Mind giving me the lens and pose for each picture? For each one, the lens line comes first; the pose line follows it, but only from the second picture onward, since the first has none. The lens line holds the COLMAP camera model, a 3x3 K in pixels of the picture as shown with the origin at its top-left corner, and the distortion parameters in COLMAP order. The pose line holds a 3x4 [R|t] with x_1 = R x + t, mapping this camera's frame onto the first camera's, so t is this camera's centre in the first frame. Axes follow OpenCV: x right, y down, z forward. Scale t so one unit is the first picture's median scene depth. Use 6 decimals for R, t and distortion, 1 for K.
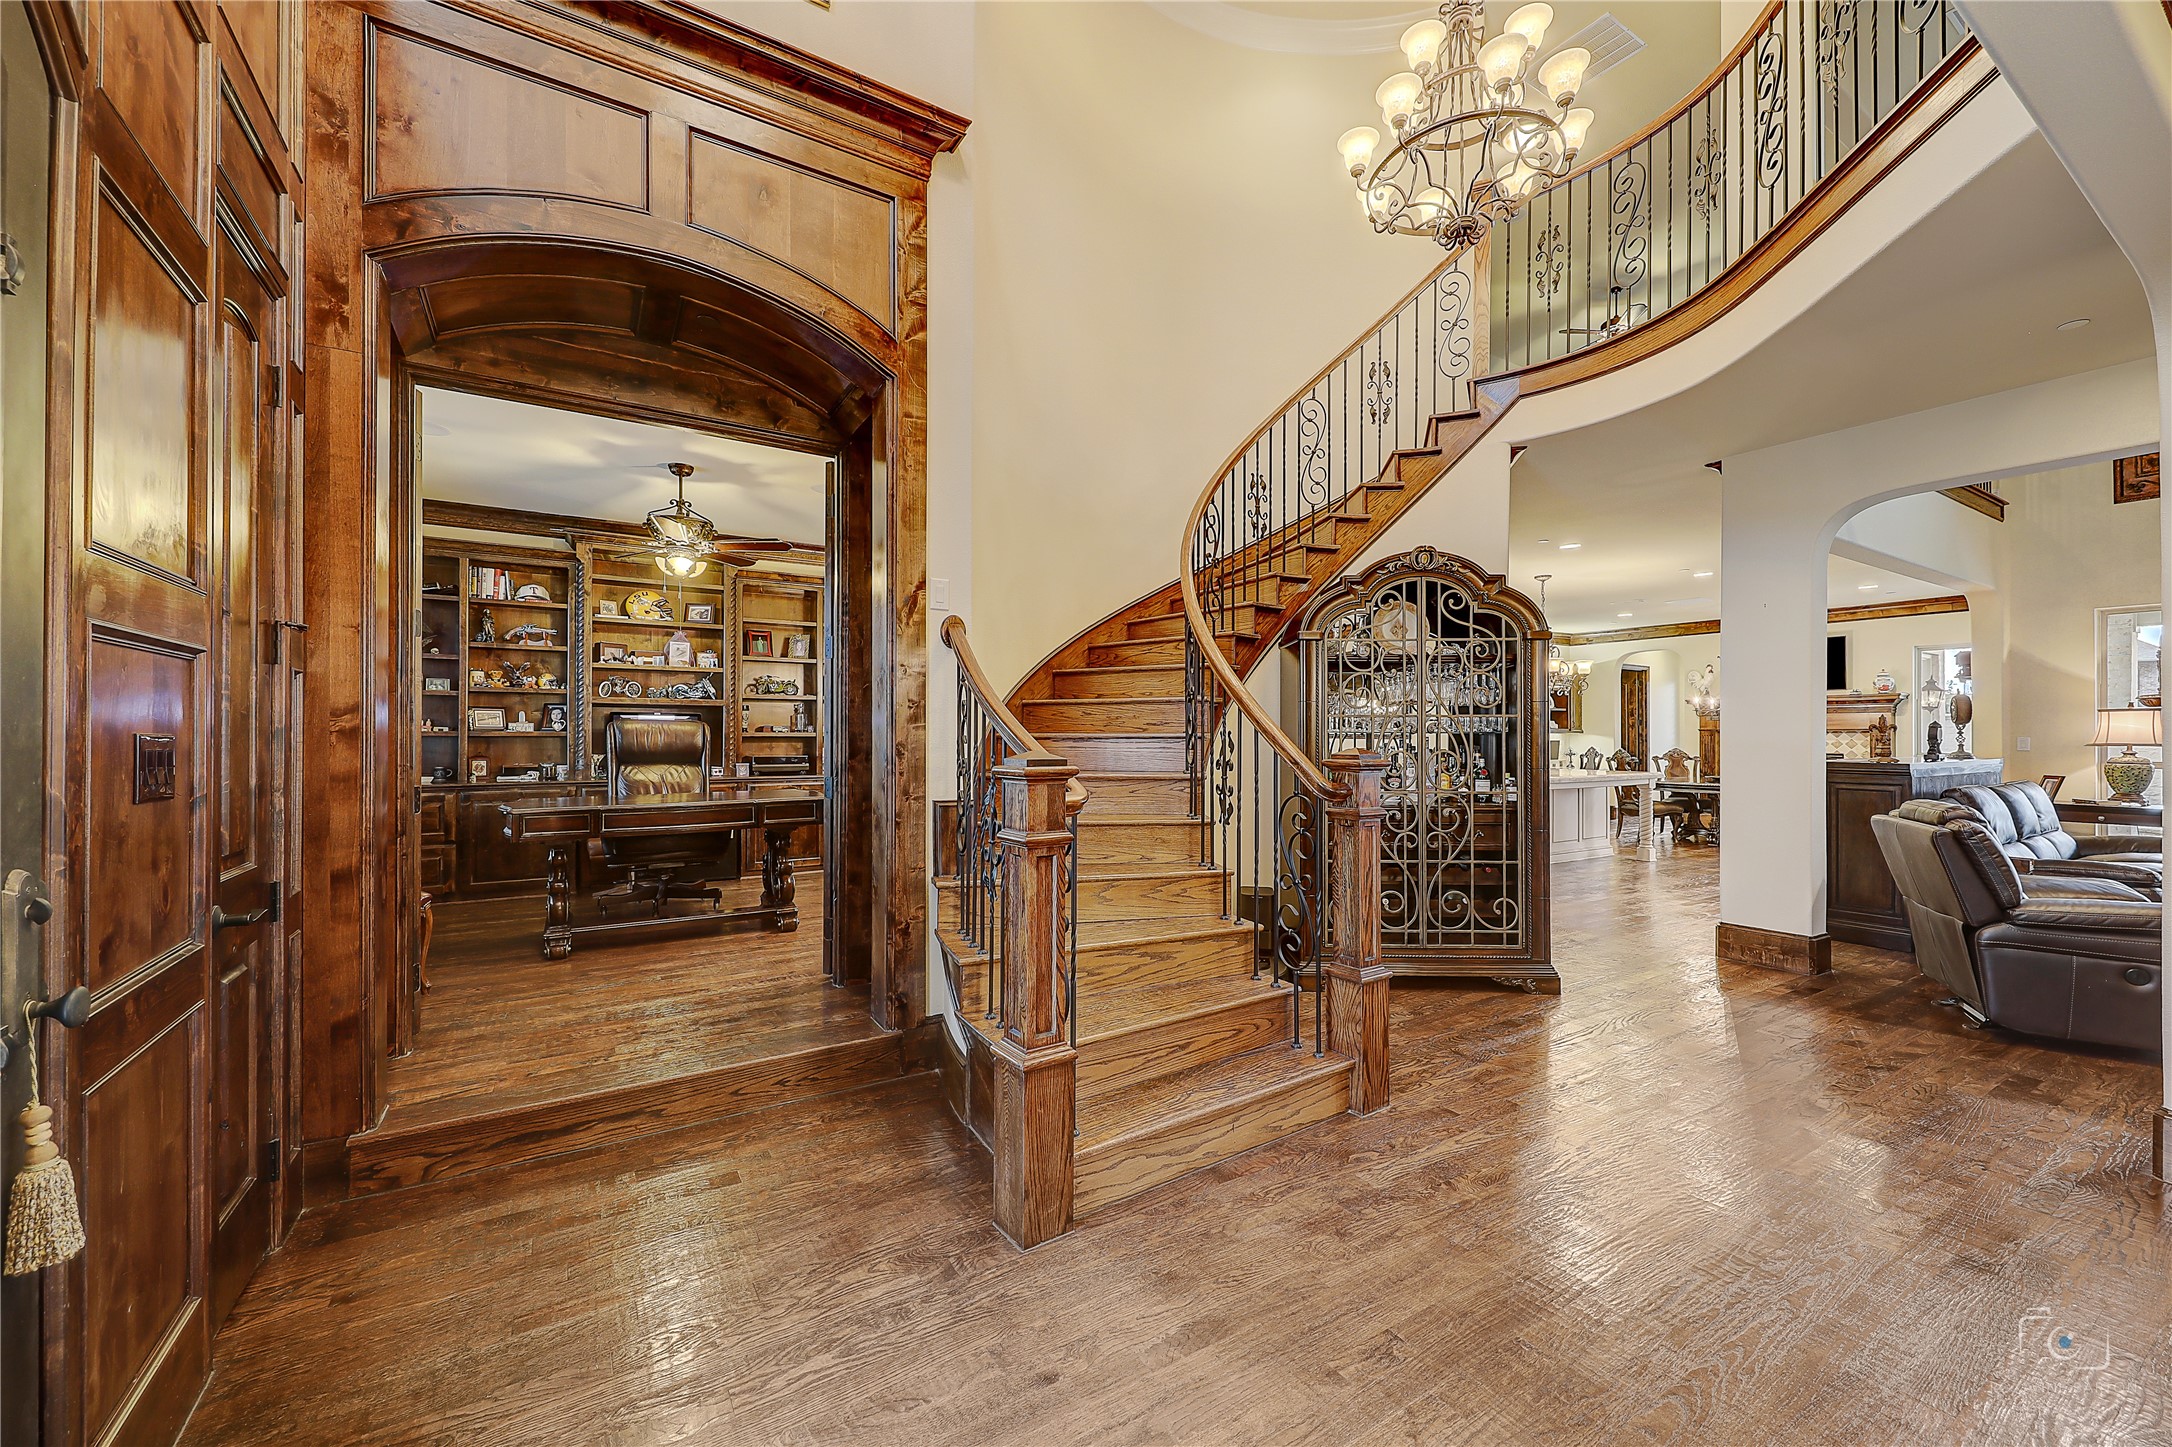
lens RADIAL K [[864.5, 0, 1079.9], [0, 864.5, 733.9], [0, 0, 1]] dist [0.009008, -0.000309]
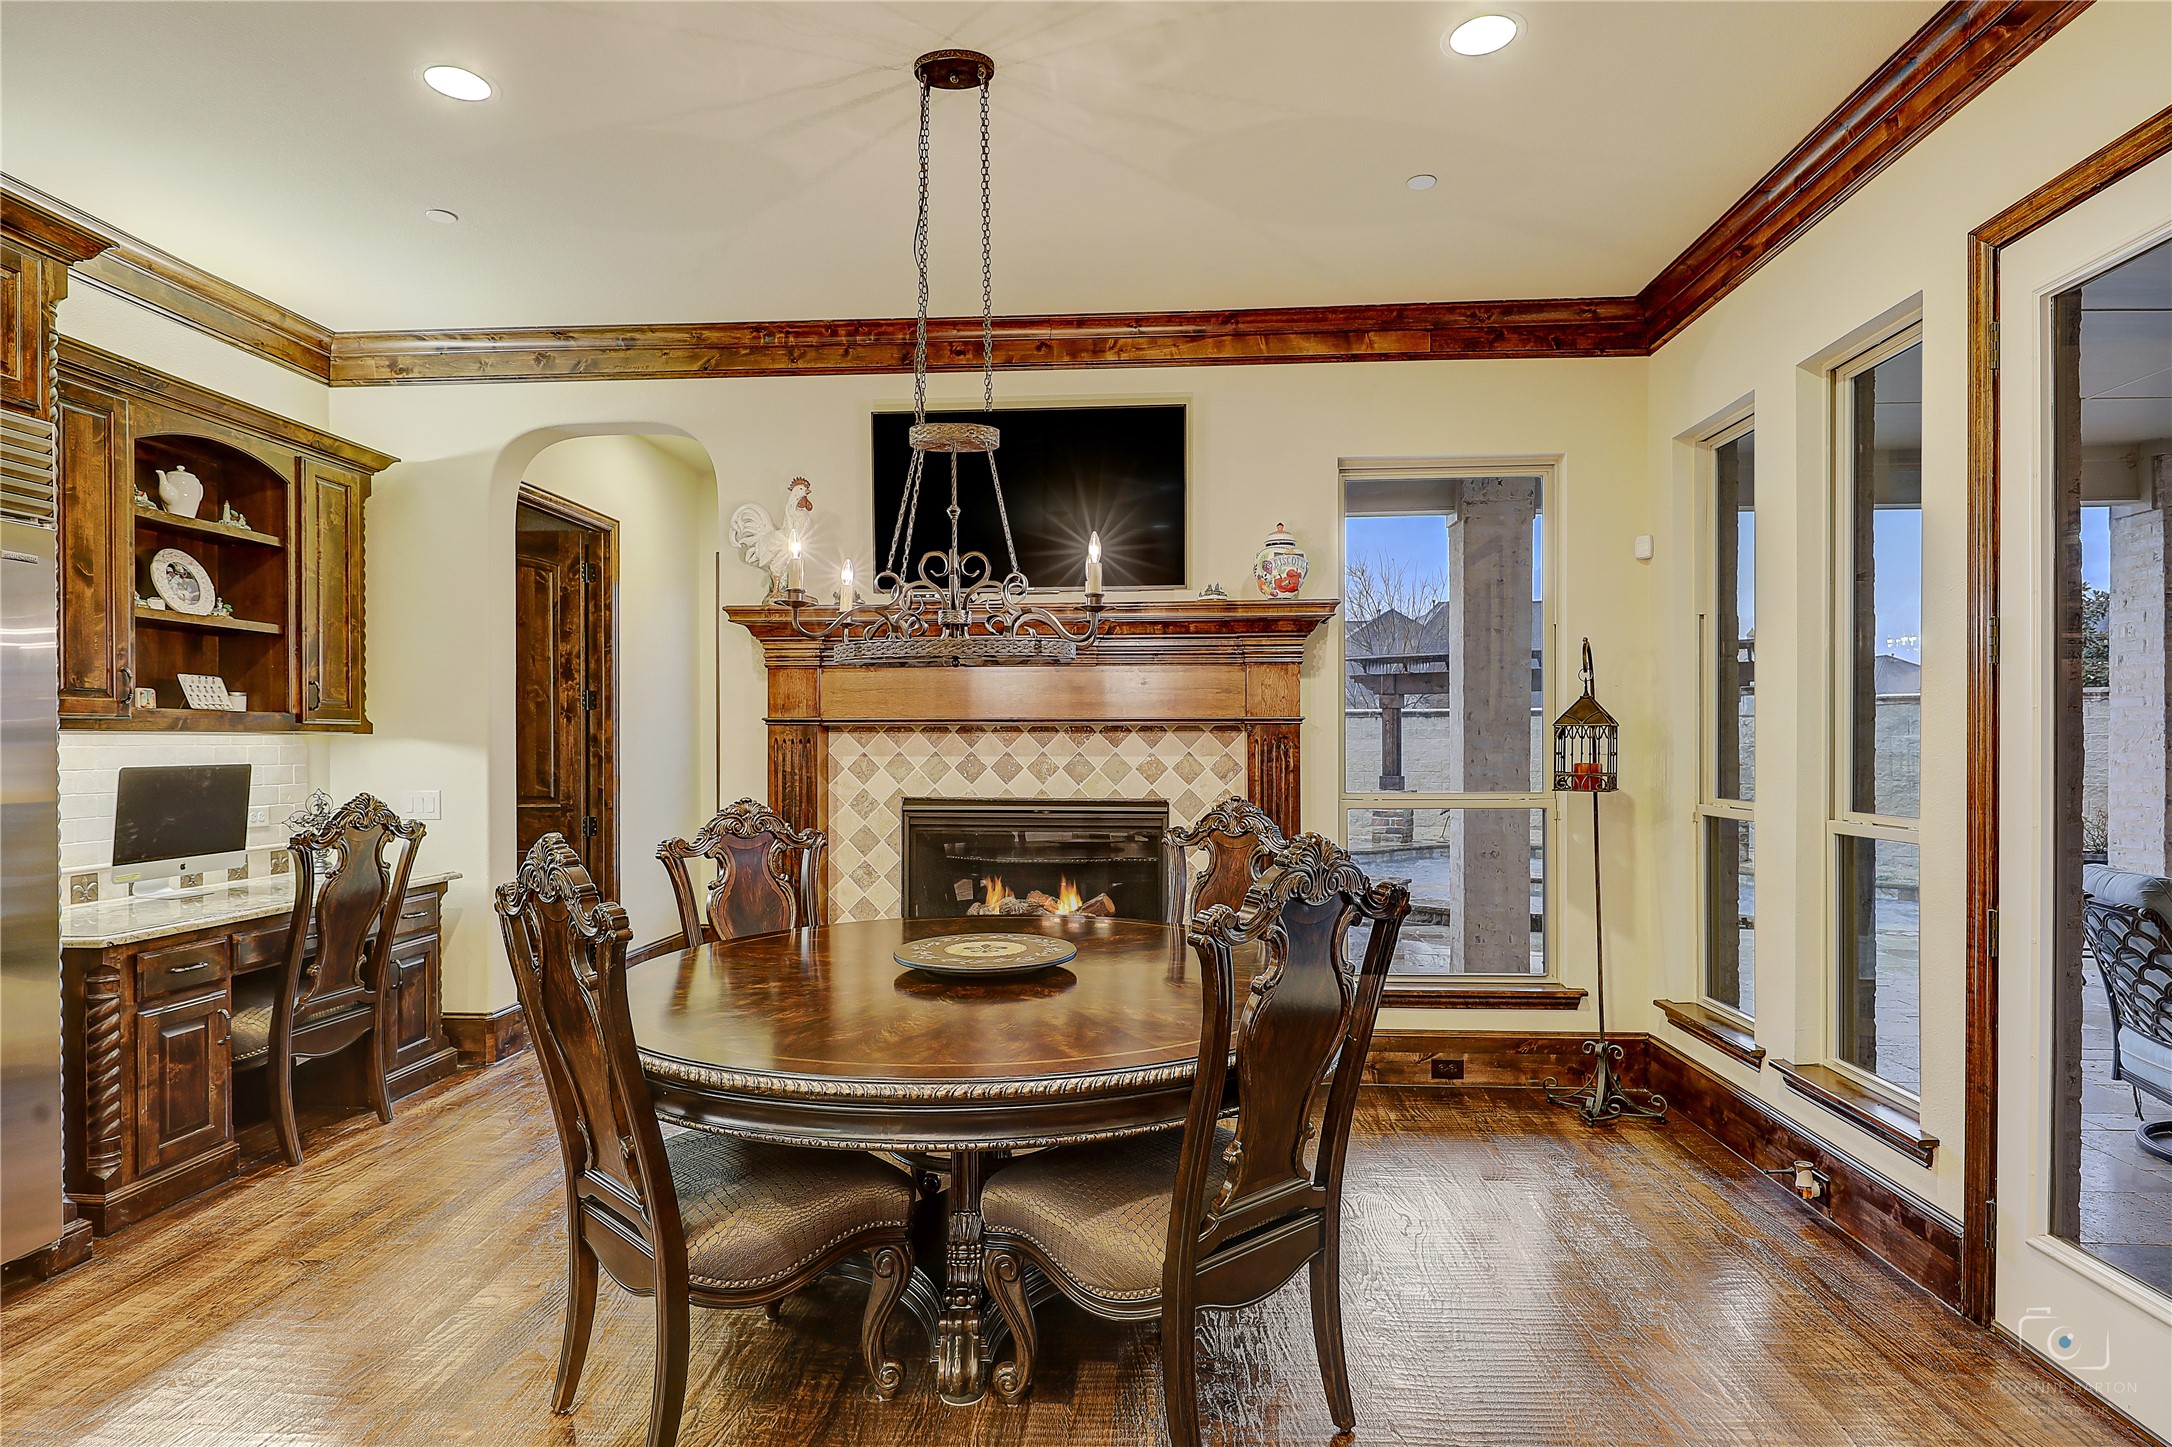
lens RADIAL K [[1167.2, 0, 1087.2], [0, 1167.2, 743.4], [0, 0, 1]] dist [-0.004267, -0.001170]
pose [[0.588865, -0.006096, 0.808208, 0.490898], [0.000697, 0.999975, 0.007035, 0.000602], [-0.808231, -0.003579, 0.588855, 0.725245]]
